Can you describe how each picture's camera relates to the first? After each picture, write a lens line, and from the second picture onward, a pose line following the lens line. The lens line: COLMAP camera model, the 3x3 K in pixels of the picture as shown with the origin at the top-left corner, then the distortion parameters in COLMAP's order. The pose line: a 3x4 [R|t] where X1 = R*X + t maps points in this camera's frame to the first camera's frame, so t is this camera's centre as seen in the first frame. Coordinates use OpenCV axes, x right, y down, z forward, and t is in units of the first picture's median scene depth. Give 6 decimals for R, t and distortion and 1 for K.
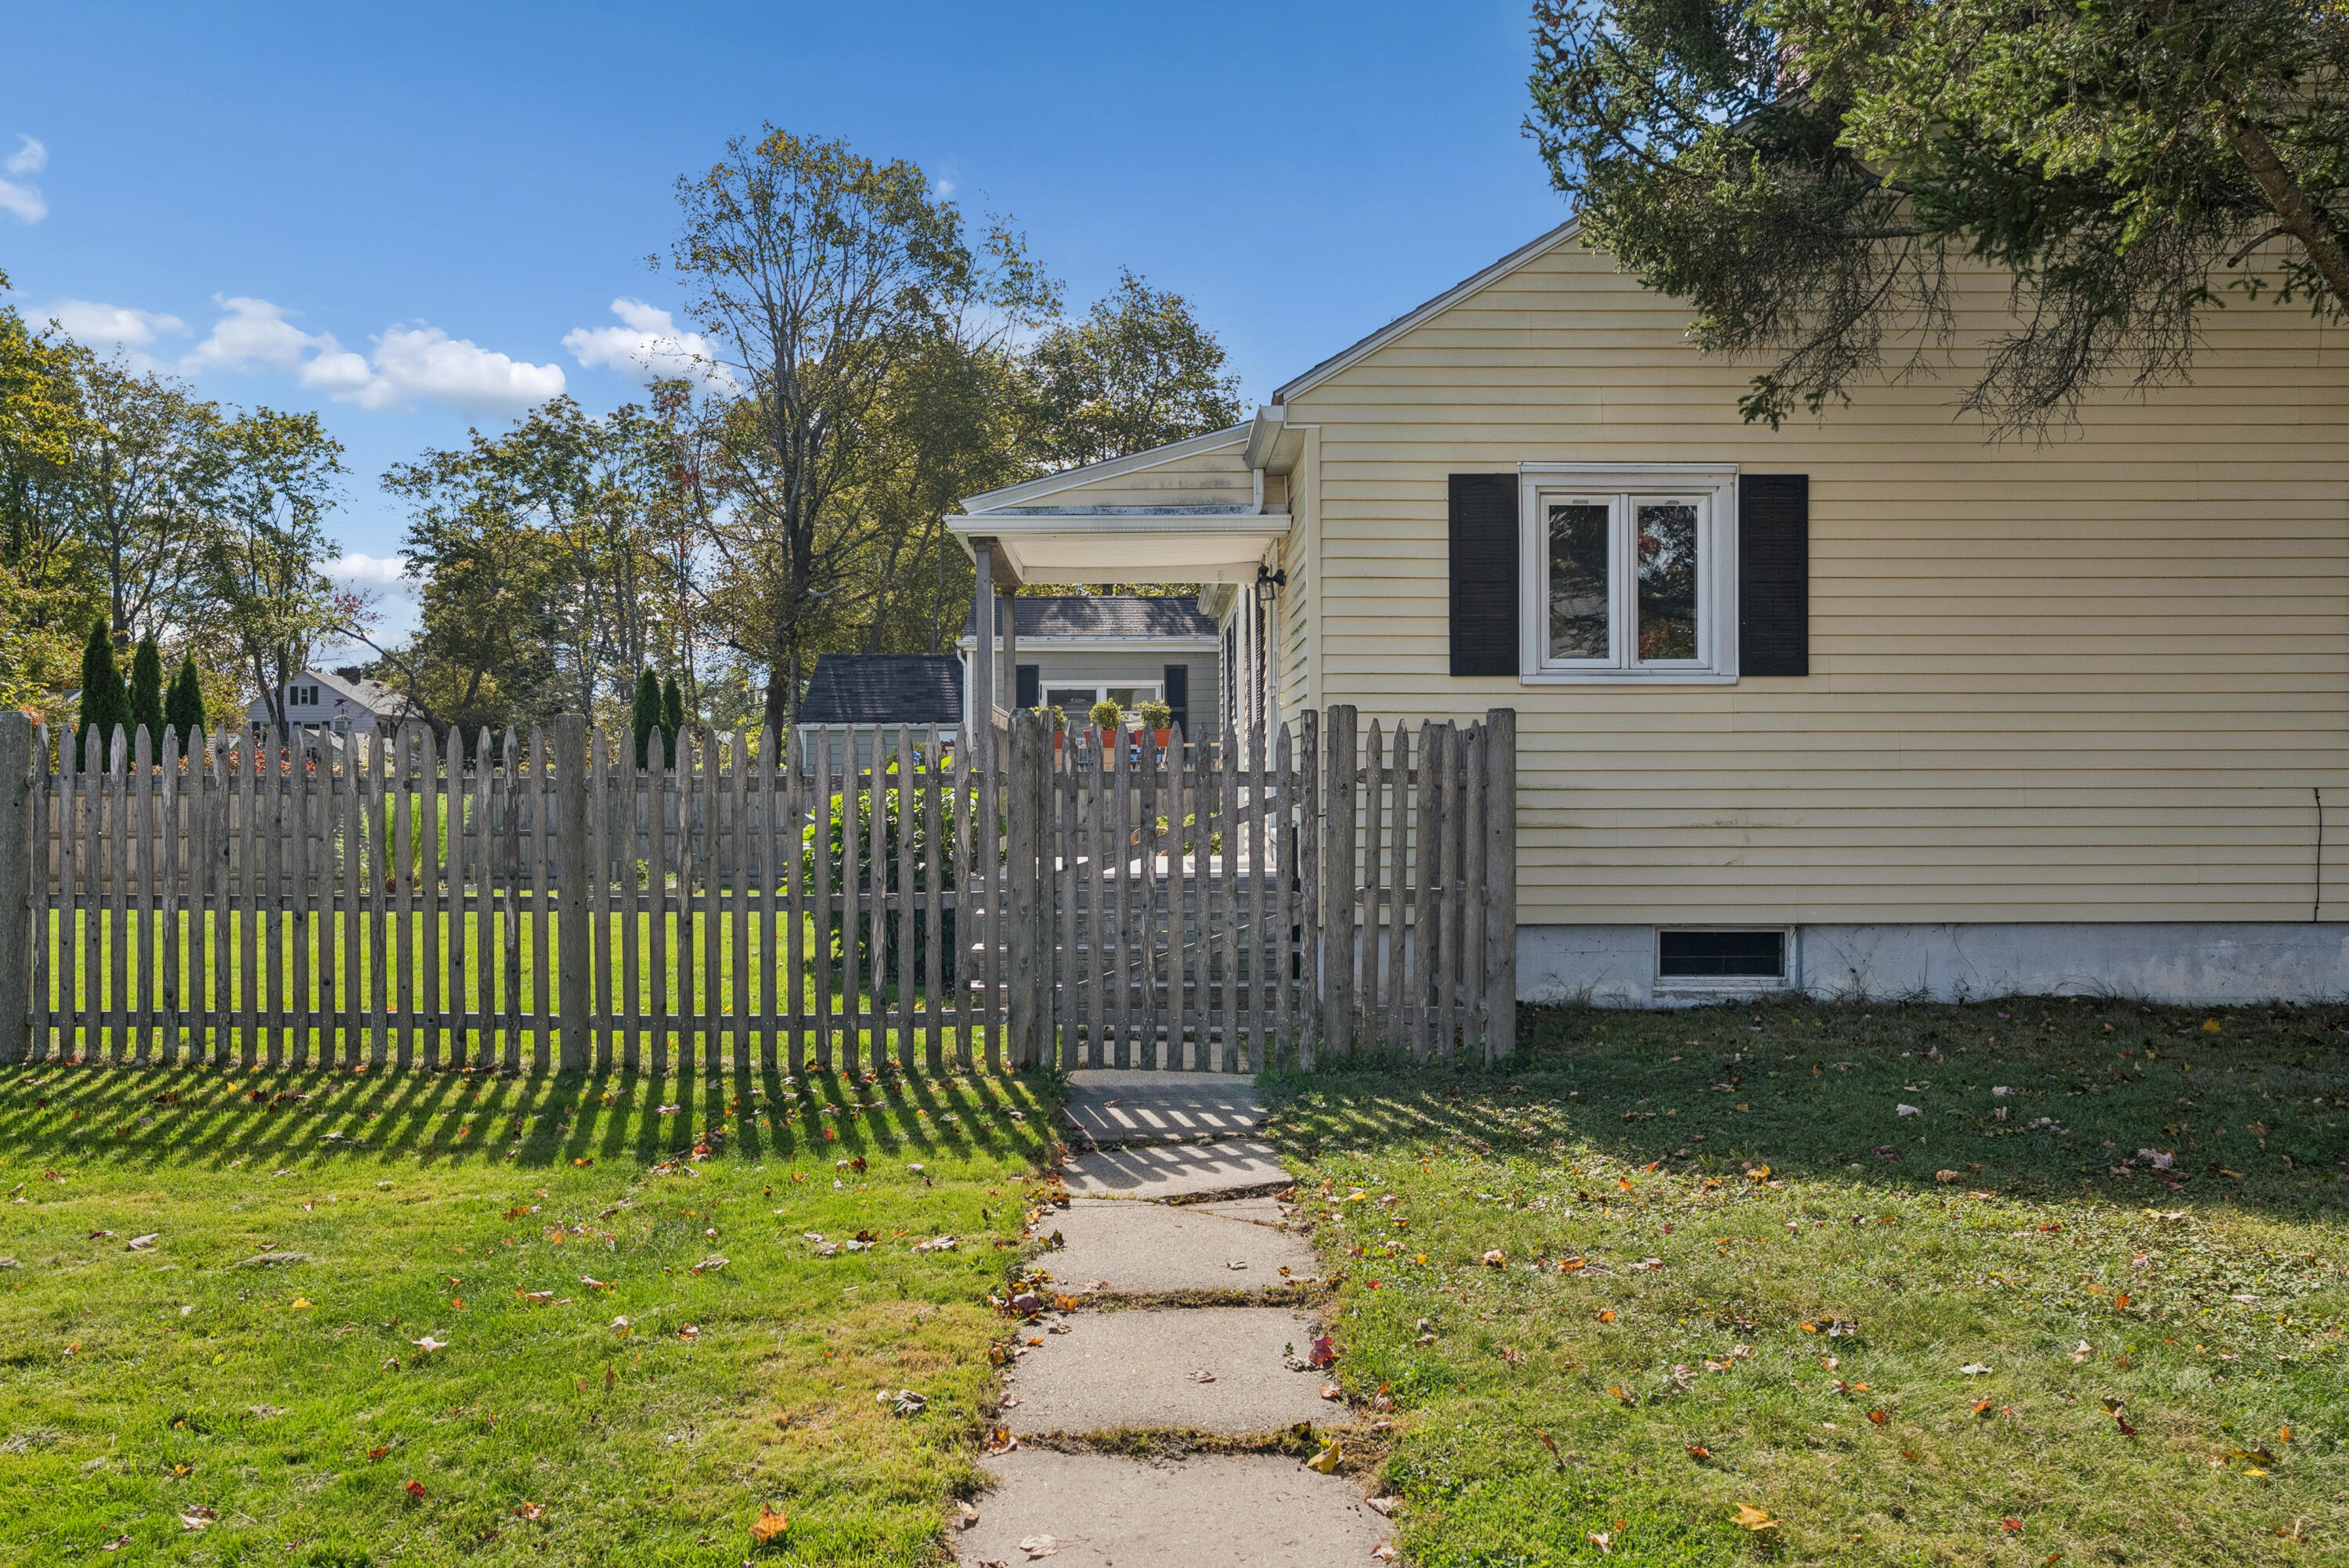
lens RADIAL K [[1899.6, 0, 1174.5], [0, 1899.6, 784.0], [0, 0, 1]] dist [-0.005114, -0.002776]
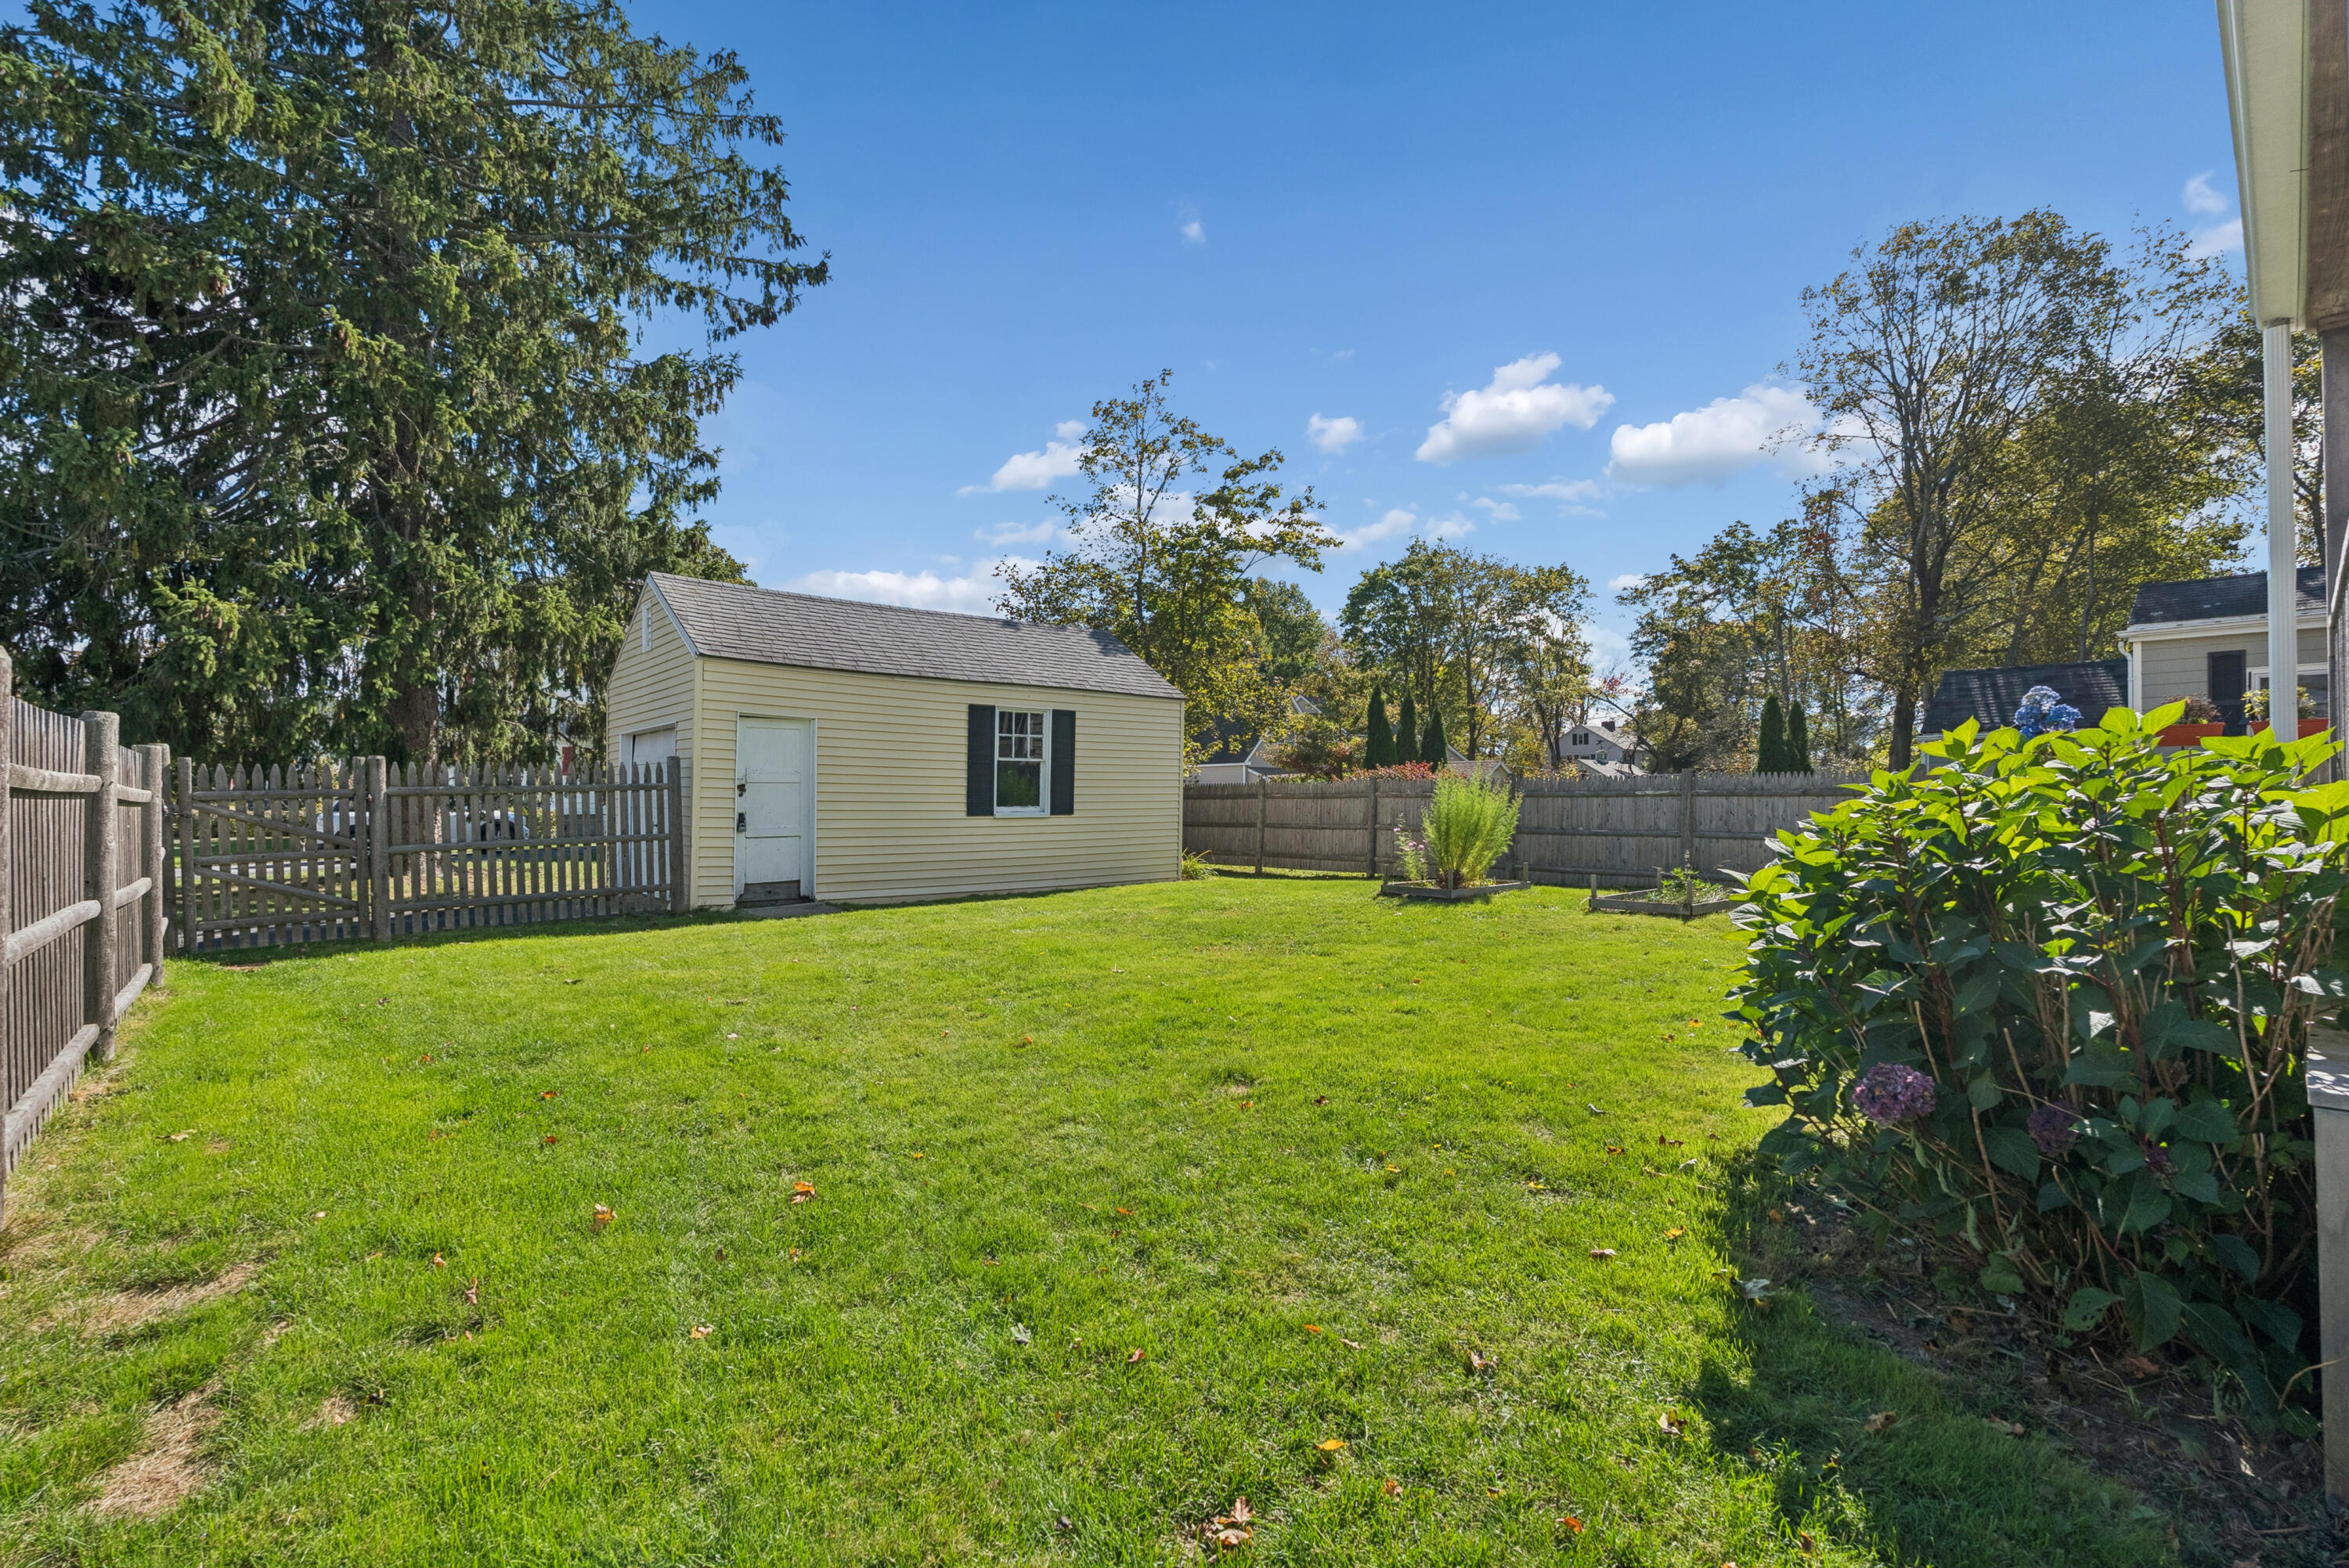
lens RADIAL K [[1035.9, 0, 1179.1], [0, 1035.9, 794.3], [0, 0, 1]] dist [-0.007482, 0.000105]
pose [[0.669164, -0.006933, -0.743082, -0.024361], [0.007012, 0.999971, -0.003015, 0.001977], [0.743081, -0.003193, 0.669193, 0.159271]]
